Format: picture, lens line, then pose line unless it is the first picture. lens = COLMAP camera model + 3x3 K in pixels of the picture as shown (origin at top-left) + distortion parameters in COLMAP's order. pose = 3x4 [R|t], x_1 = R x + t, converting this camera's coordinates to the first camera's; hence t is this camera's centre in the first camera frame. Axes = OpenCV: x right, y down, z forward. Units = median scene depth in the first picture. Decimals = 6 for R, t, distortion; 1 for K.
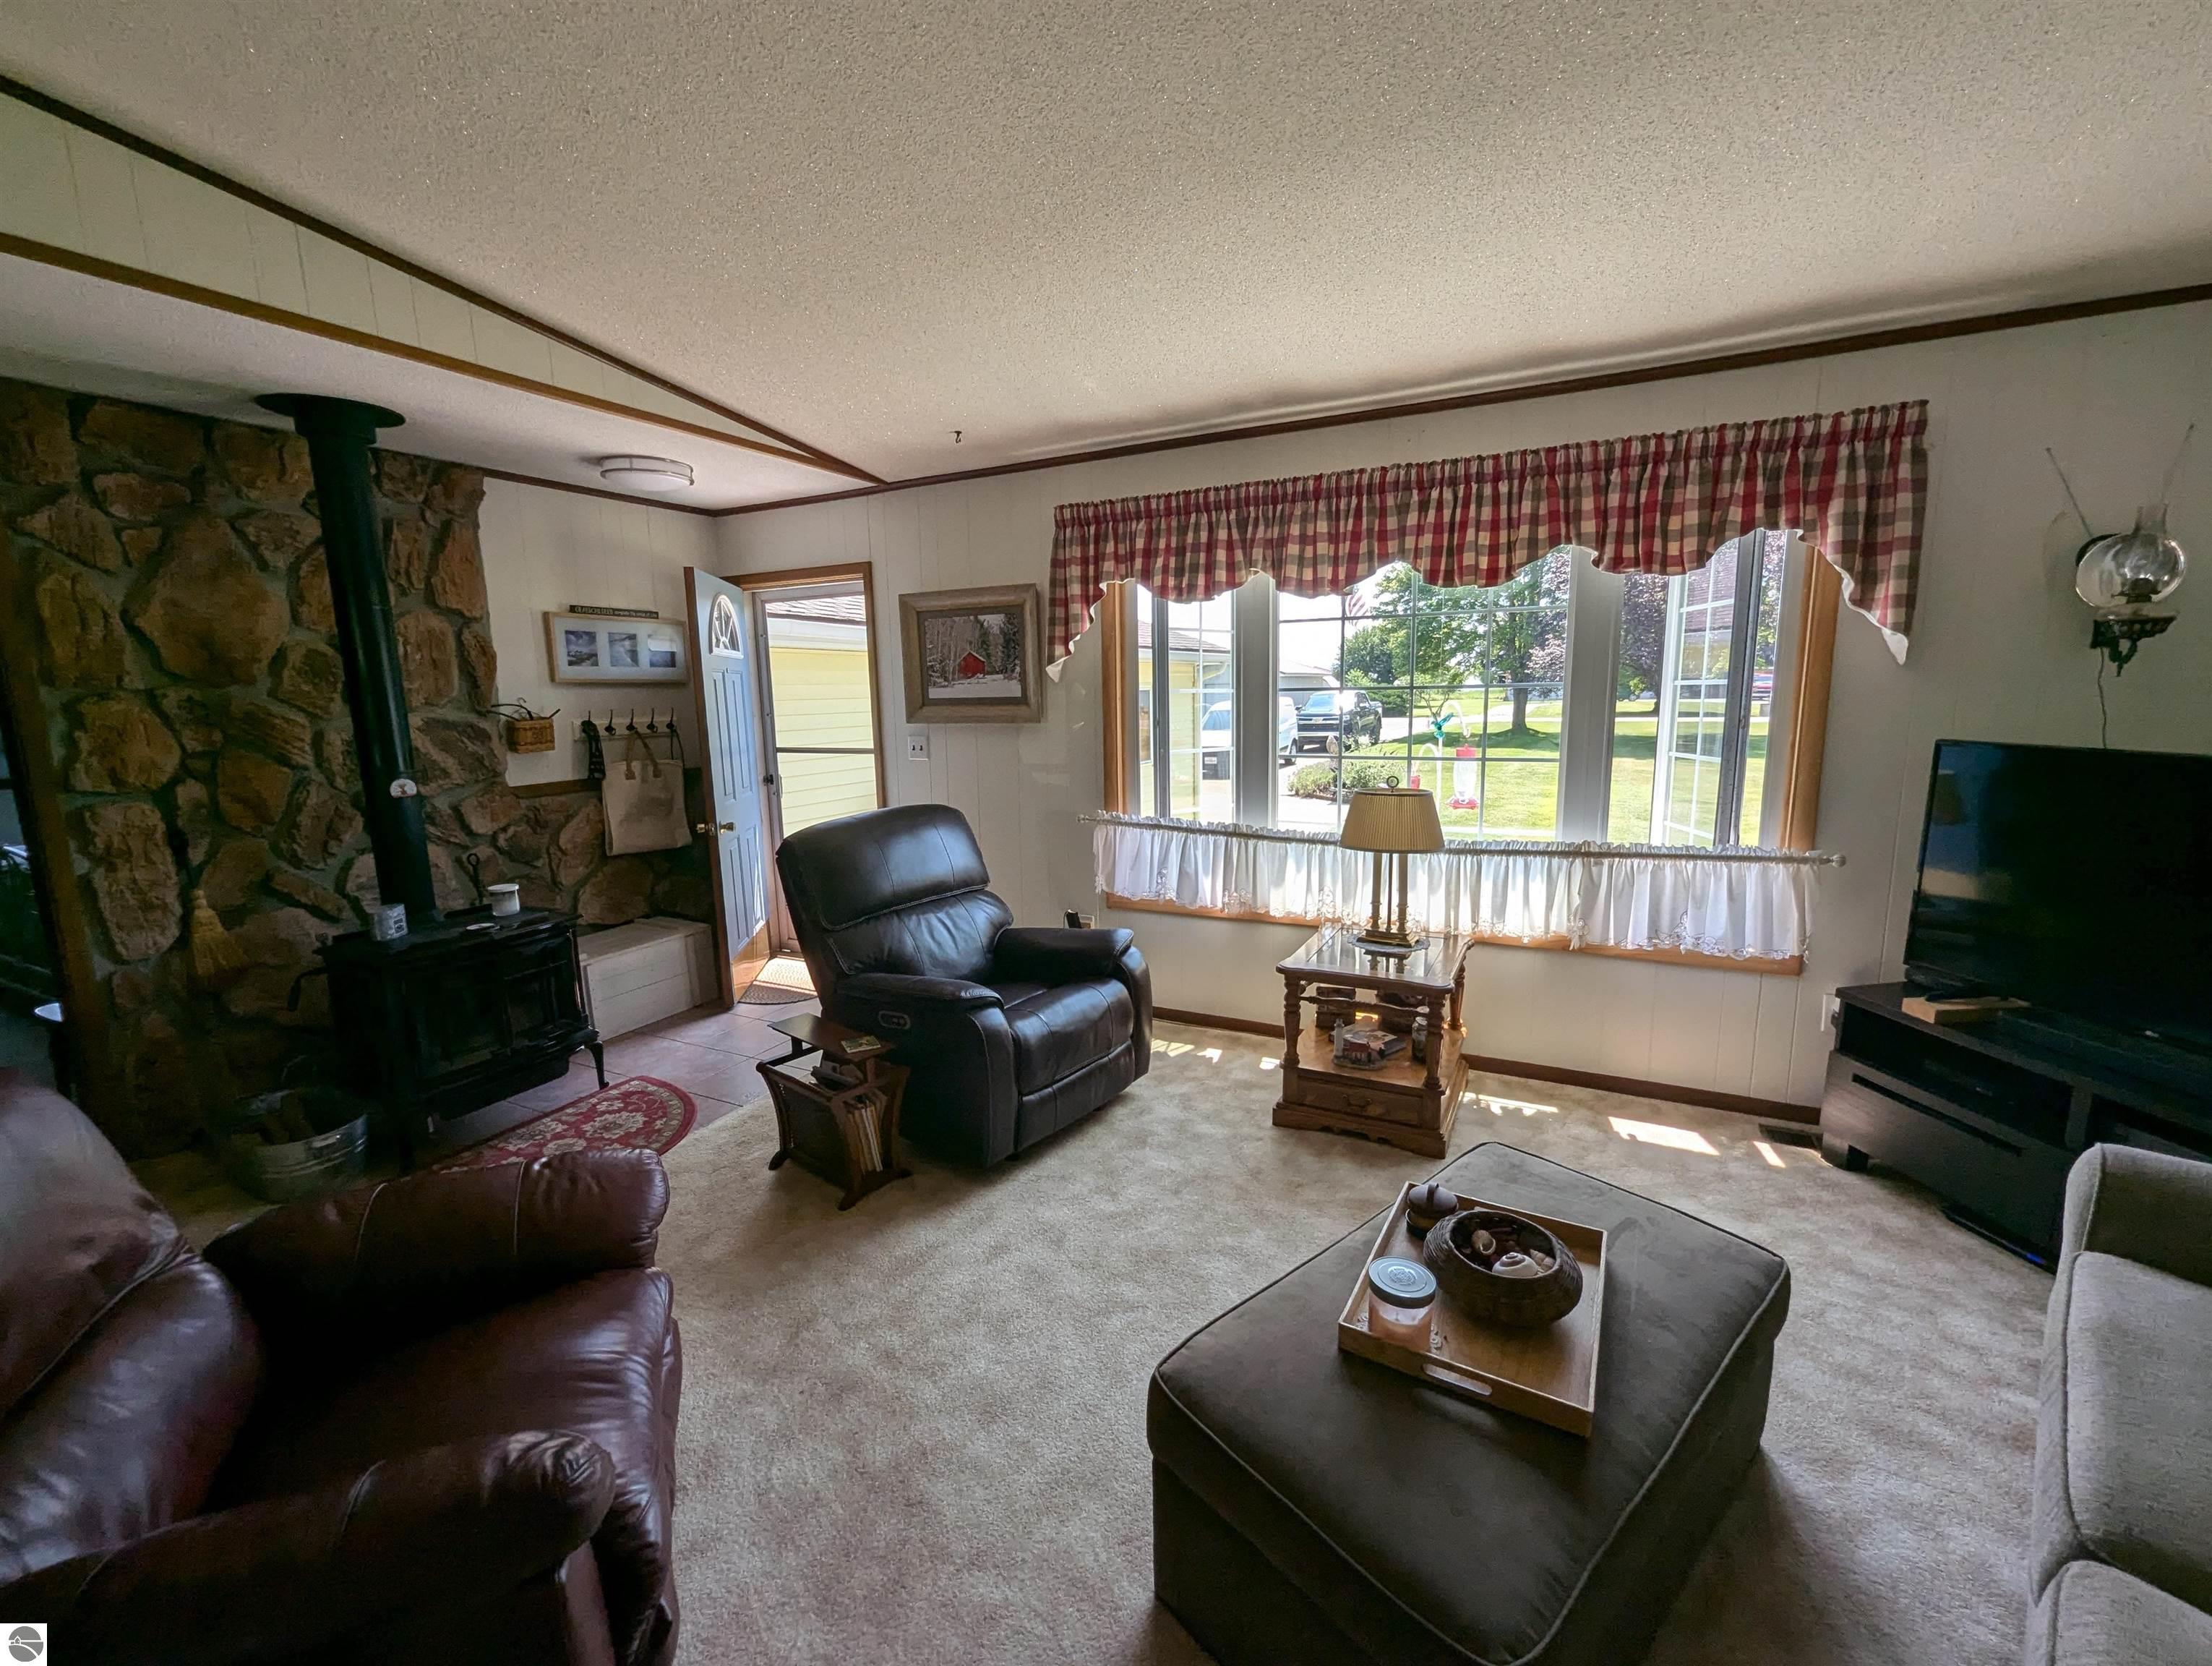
lens RADIAL K [[923.3, 0, 1105.7], [0, 923.3, 837.8], [0, 0, 1]] dist [0.000967, -0.000778]
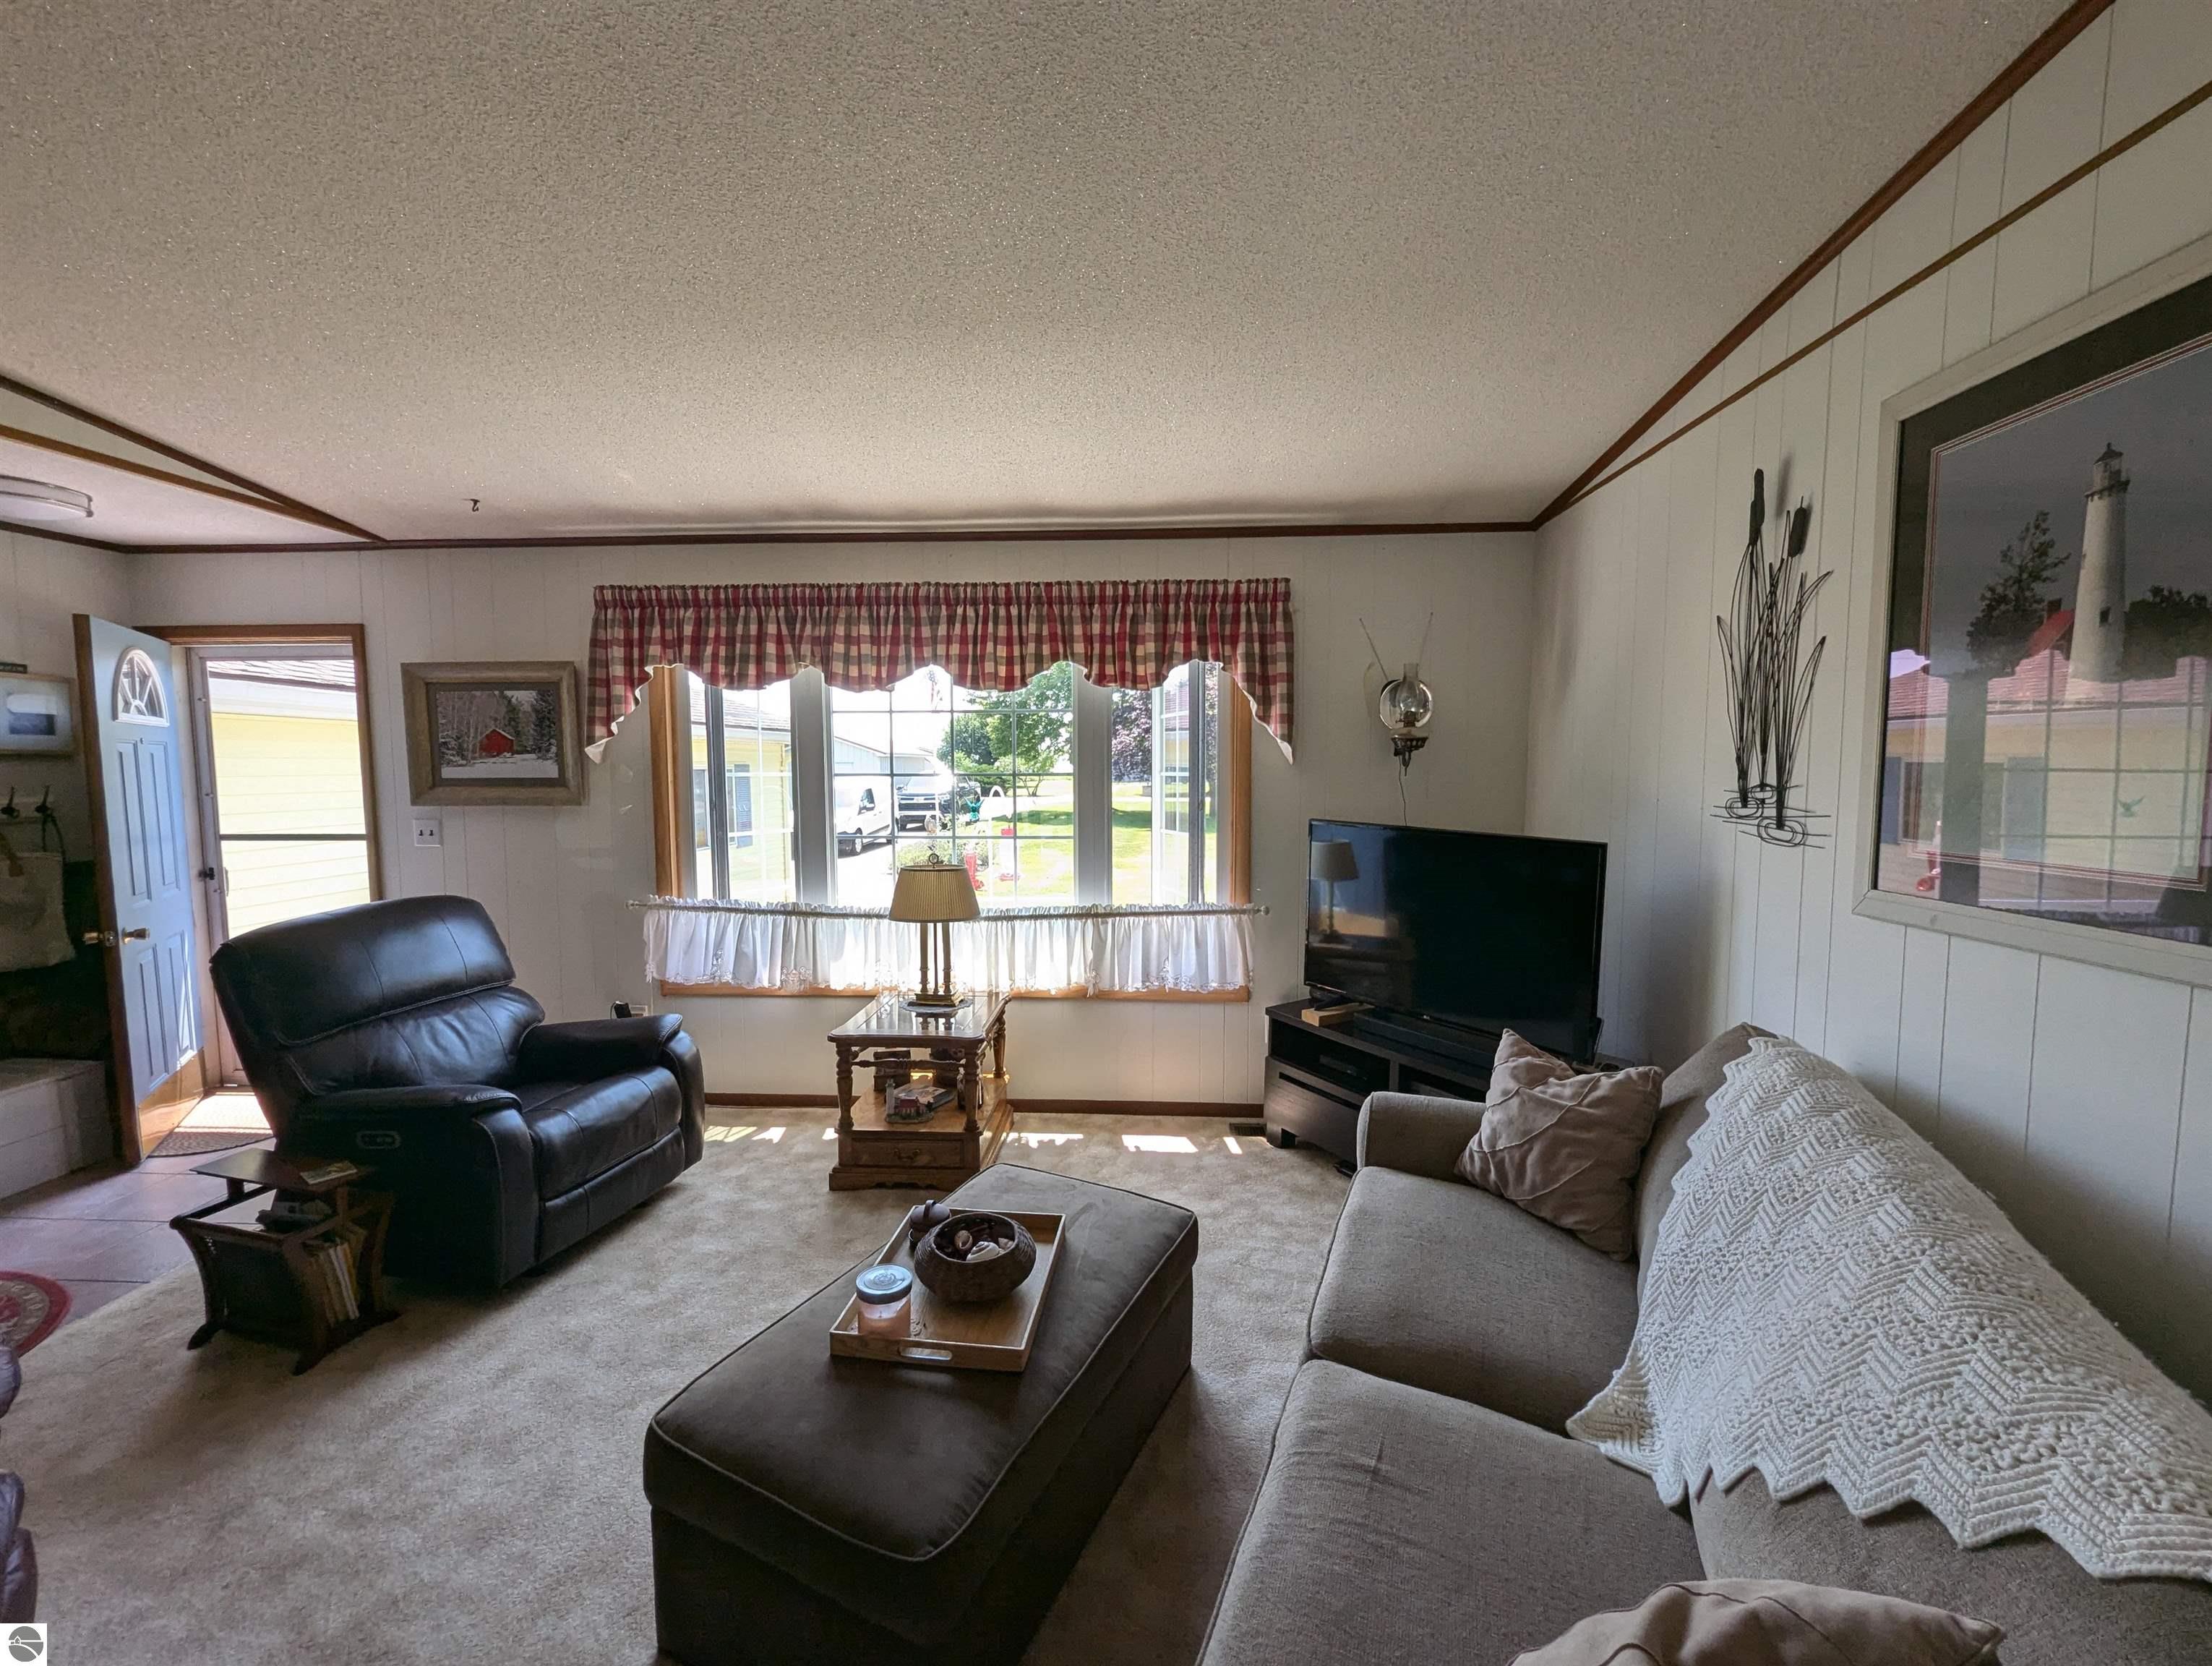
lens RADIAL K [[923.3, 0, 1109.5], [0, 923.3, 836.9], [0, 0, 1]] dist [0.000967, -0.000778]
pose [[0.913435, -0.014320, 0.406733, 0.051327], [0.049113, 0.995956, -0.075233, 0.007898], [-0.404011, 0.088696, 0.910444, -0.107550]]
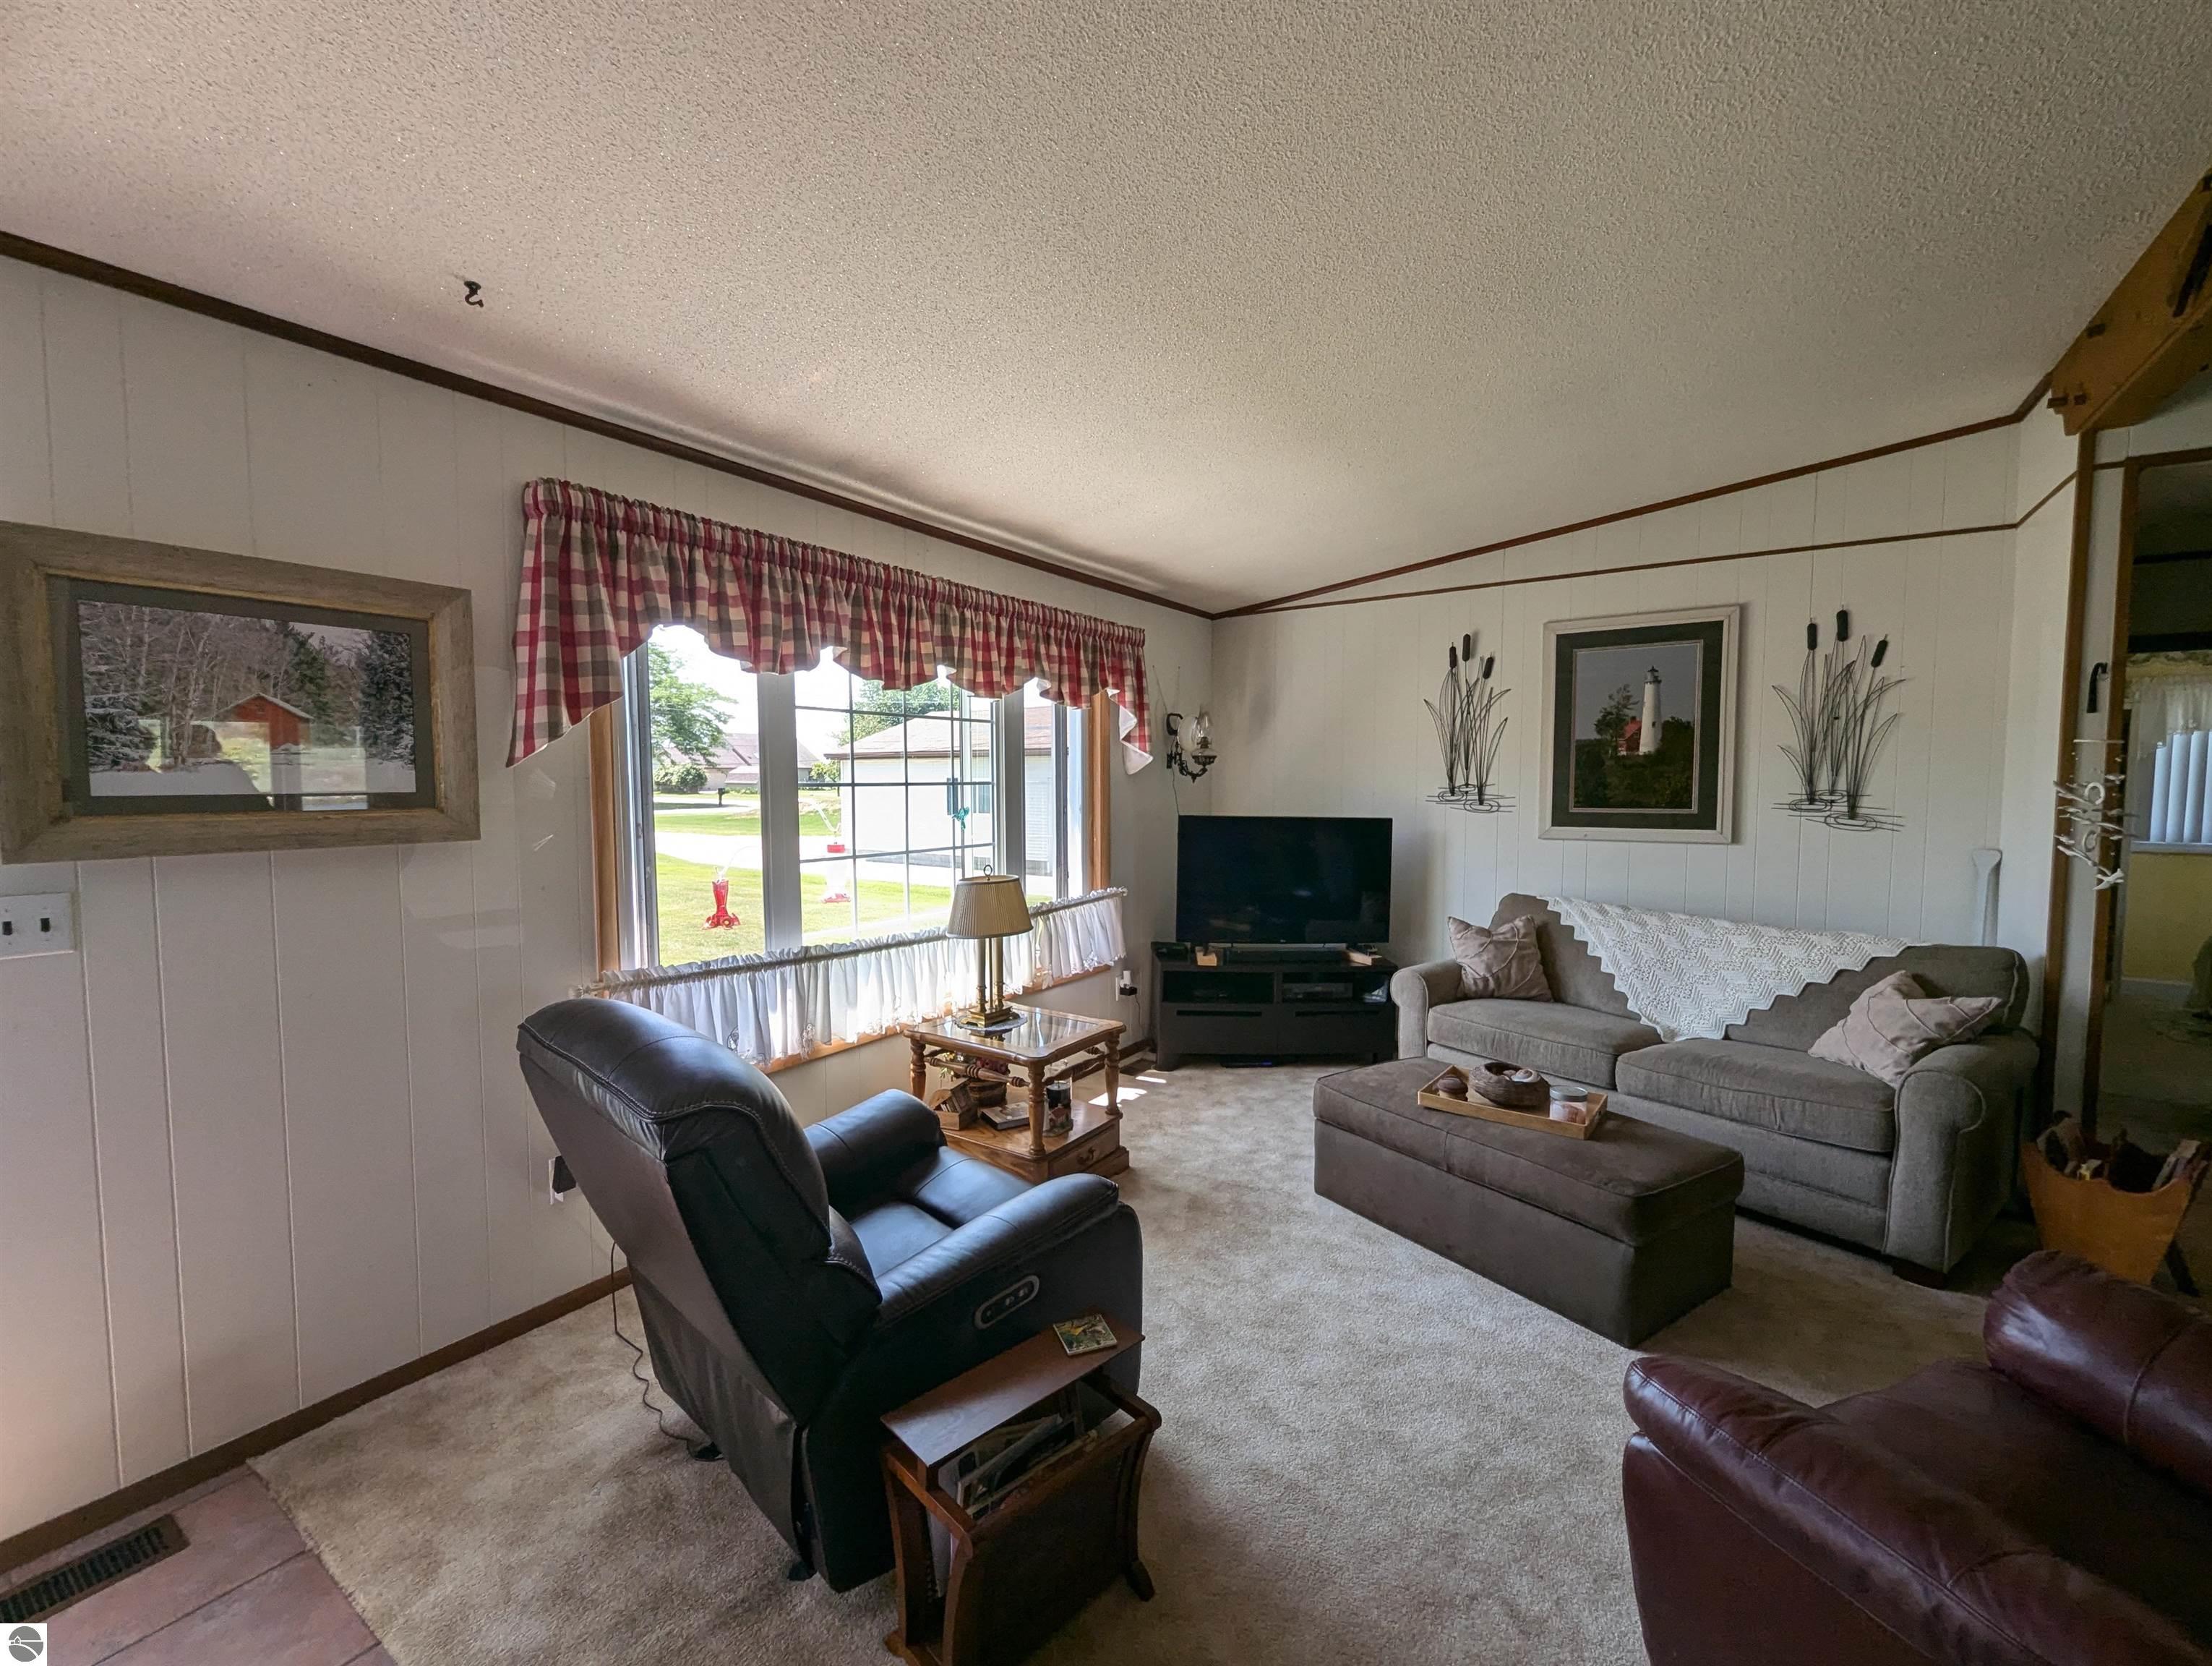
lens RADIAL K [[923.3, 0, 1105.9], [0, 923.3, 842.1], [0, 0, 1]] dist [0.000967, -0.000778]
pose [[0.118986, -0.048512, 0.991710, -0.747522], [0.156302, 0.987267, 0.029542, -0.104756], [-0.980516, 0.151491, 0.125054, 0.733718]]
